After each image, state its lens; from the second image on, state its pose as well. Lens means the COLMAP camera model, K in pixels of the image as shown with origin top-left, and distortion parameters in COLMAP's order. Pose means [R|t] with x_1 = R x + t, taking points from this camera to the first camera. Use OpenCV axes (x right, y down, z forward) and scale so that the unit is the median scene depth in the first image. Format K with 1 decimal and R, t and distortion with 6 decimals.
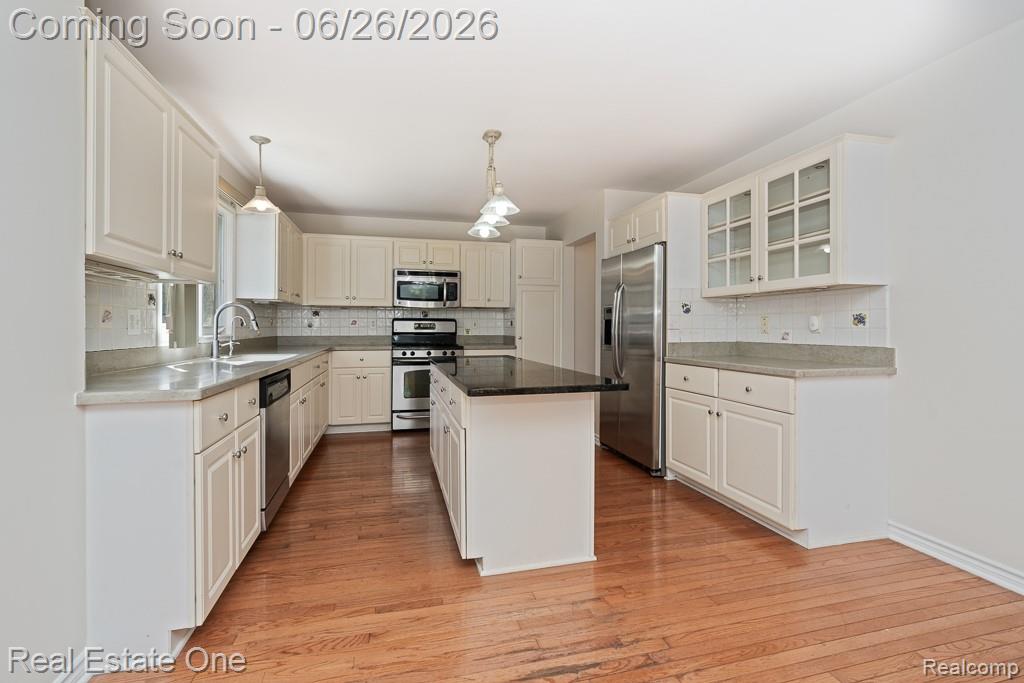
lens RADIAL K [[471.3, 0, 506.4], [0, 471.3, 327.7], [0, 0, 1]] dist [0.000978, 0.000320]
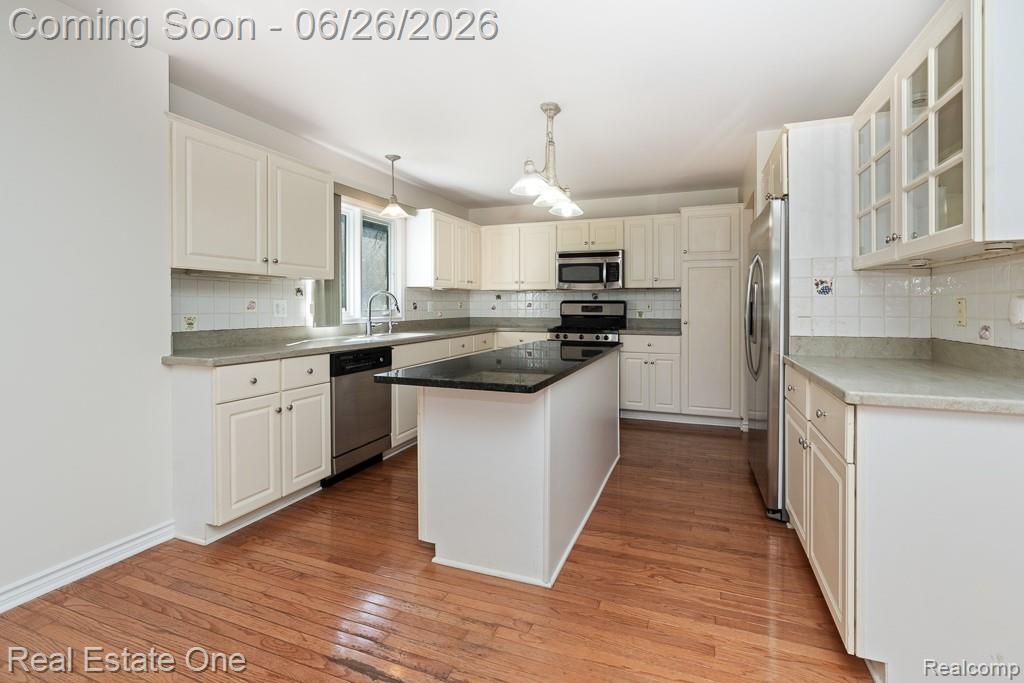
lens RADIAL K [[471.3, 0, 508.6], [0, 471.3, 310.1], [0, 0, 1]] dist [0.000978, 0.000320]
pose [[0.809283, 0.004199, -0.587405, 0.413256], [0.000694, 0.999967, 0.008104, -0.012904], [0.587419, -0.006966, 0.809253, 0.172535]]
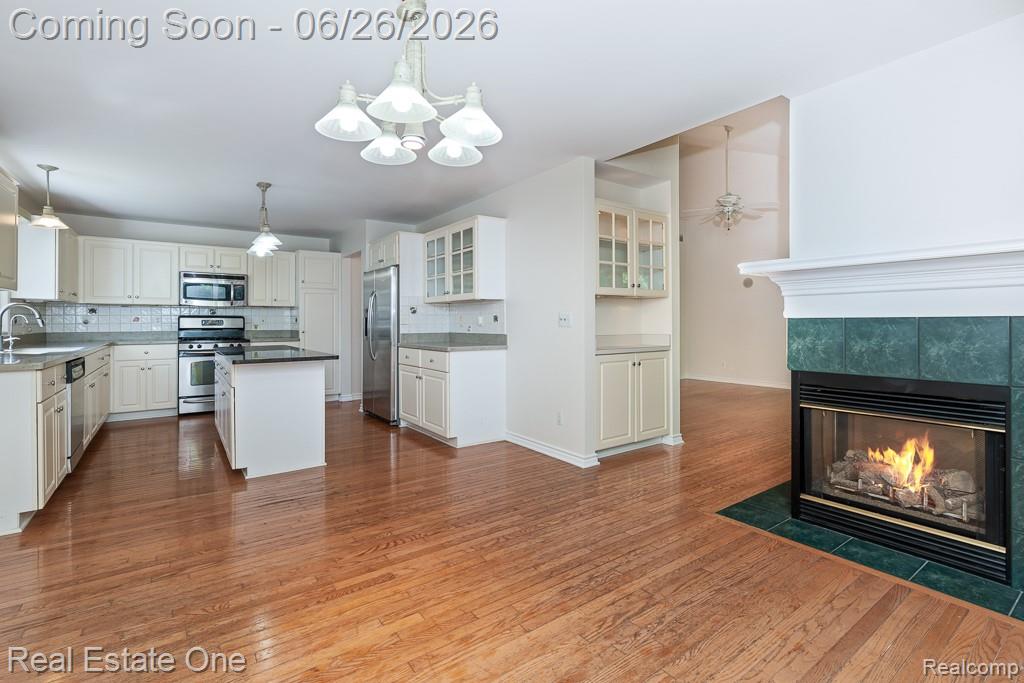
lens RADIAL K [[471.3, 0, 504.5], [0, 471.3, 322.6], [0, 0, 1]] dist [0.000978, 0.000320]
pose [[0.932243, -0.003028, 0.361820, 0.111768], [0.002868, 0.999995, 0.000981, -0.003048], [-0.361822, 0.000123, 0.932247, -0.485678]]
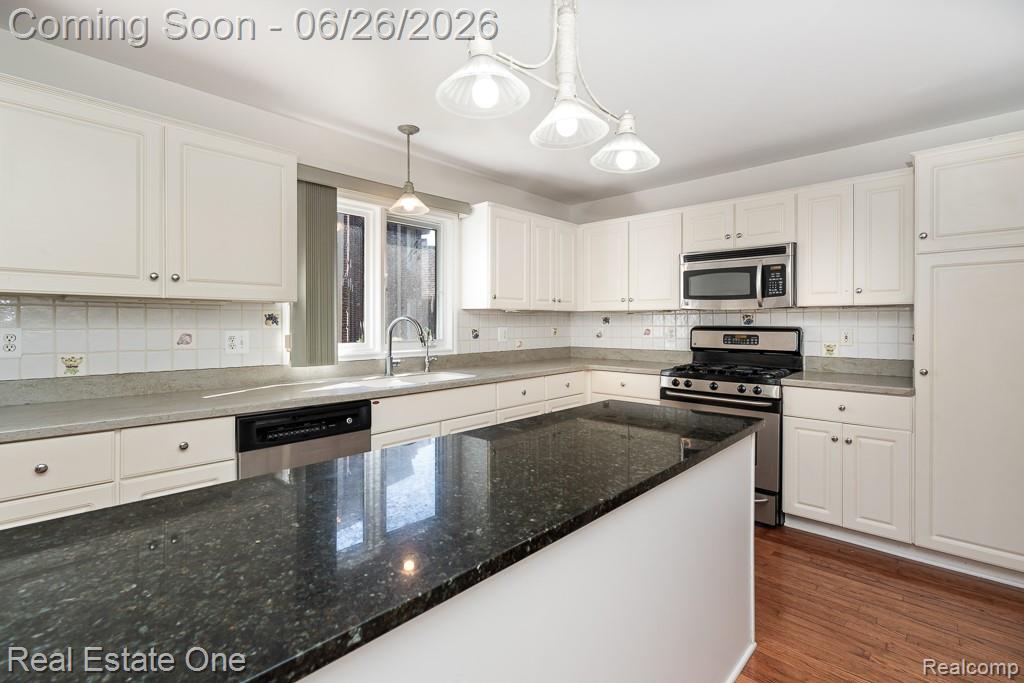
lens RADIAL K [[471.3, 0, 507.9], [0, 471.3, 324.3], [0, 0, 1]] dist [0.000978, 0.000320]
pose [[0.539531, -0.001173, -0.841965, 0.293351], [0.000435, 0.999999, -0.001114, -0.035133], [0.841966, 0.000234, 0.539531, 0.640958]]
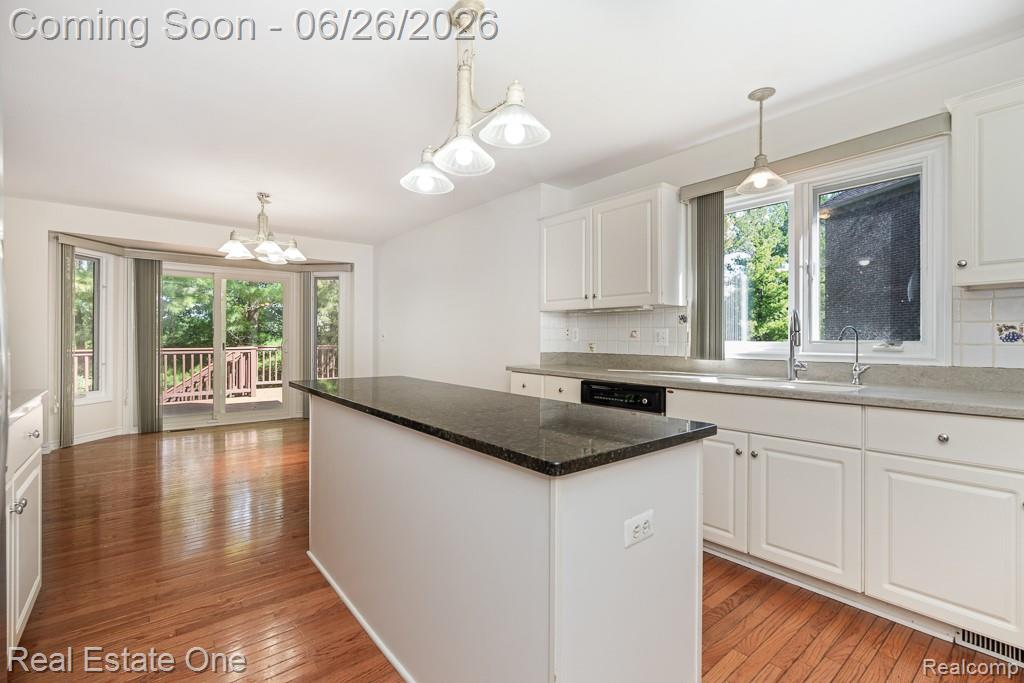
lens RADIAL K [[471.3, 0, 514.2], [0, 471.3, 338.2], [0, 0, 1]] dist [0.000978, 0.000320]
pose [[-0.897074, -0.005106, -0.441851, 0.160821], [-0.005972, 0.999982, 0.000568, -0.005312], [0.441840, 0.003148, -0.897088, 1.414747]]
